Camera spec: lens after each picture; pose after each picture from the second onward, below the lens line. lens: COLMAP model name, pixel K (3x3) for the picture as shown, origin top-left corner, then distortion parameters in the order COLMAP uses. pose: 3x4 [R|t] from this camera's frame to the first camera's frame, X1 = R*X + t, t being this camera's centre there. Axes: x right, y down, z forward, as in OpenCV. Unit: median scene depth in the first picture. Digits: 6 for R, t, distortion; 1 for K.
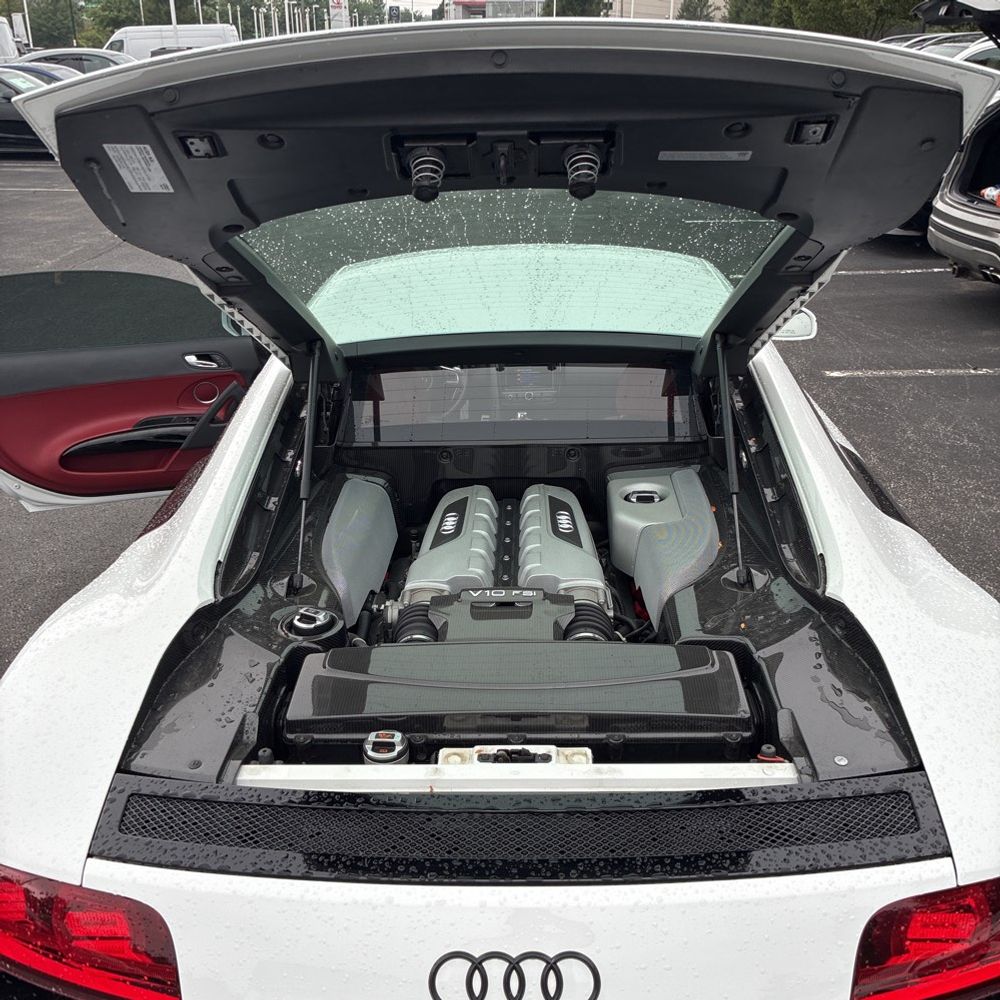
lens RADIAL K [[1021.6, 0, 500.0], [0, 1021.6, 500.0], [0, 0, 1]] dist [0.078925, -0.119207]
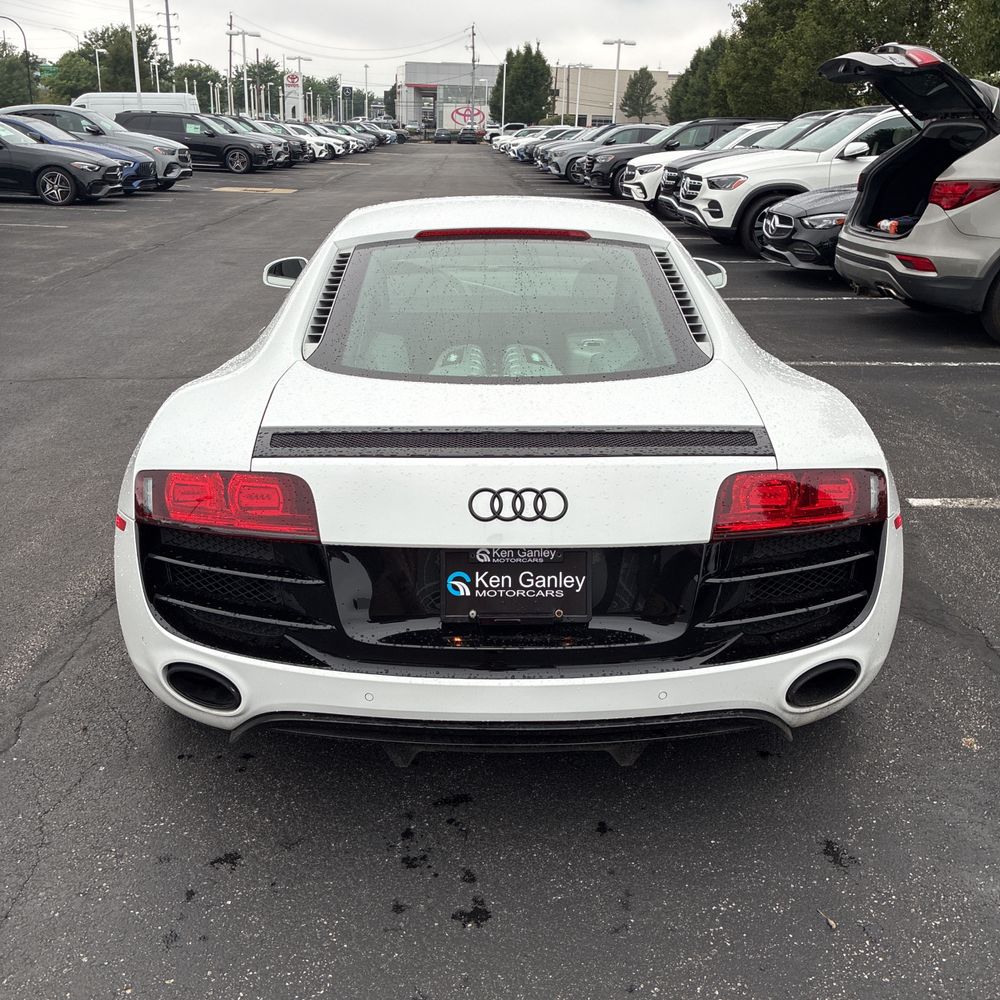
lens RADIAL K [[1047.1, 0, 496.4], [0, 1047.1, 508.6], [0, 0, 1]] dist [0.026731, -0.036308]
pose [[0.998615, 0.012329, 0.051142, -0.027849], [-0.008609, 0.997344, -0.072319, 0.150971], [-0.051898, 0.071779, 0.996069, -0.182060]]
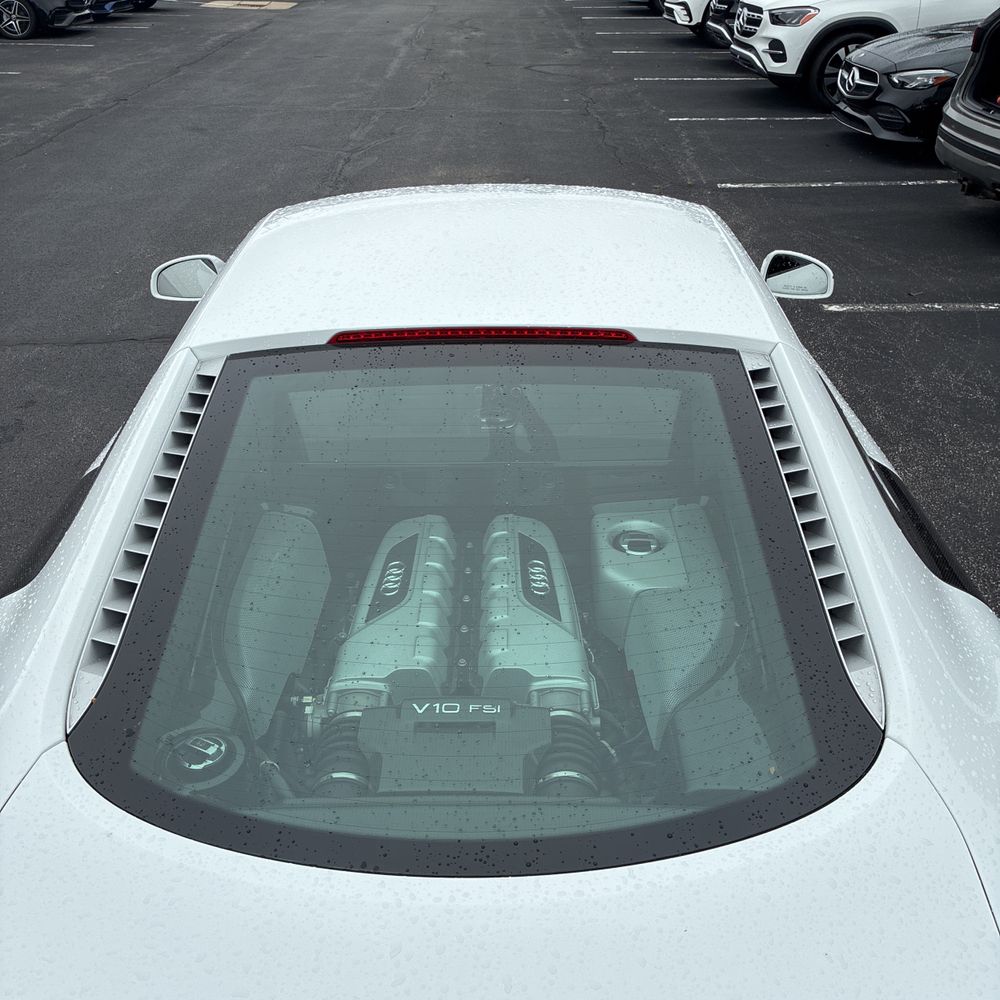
lens RADIAL K [[1014.0, 0, 496.0], [0, 1014.0, 497.9], [0, 0, 1]] dist [0.080121, -0.110002]
pose [[0.999687, 0.003697, 0.024738, 0.004921], [-0.006295, 0.994371, 0.105764, -0.057168], [-0.024207, -0.105886, 0.994084, 0.102247]]
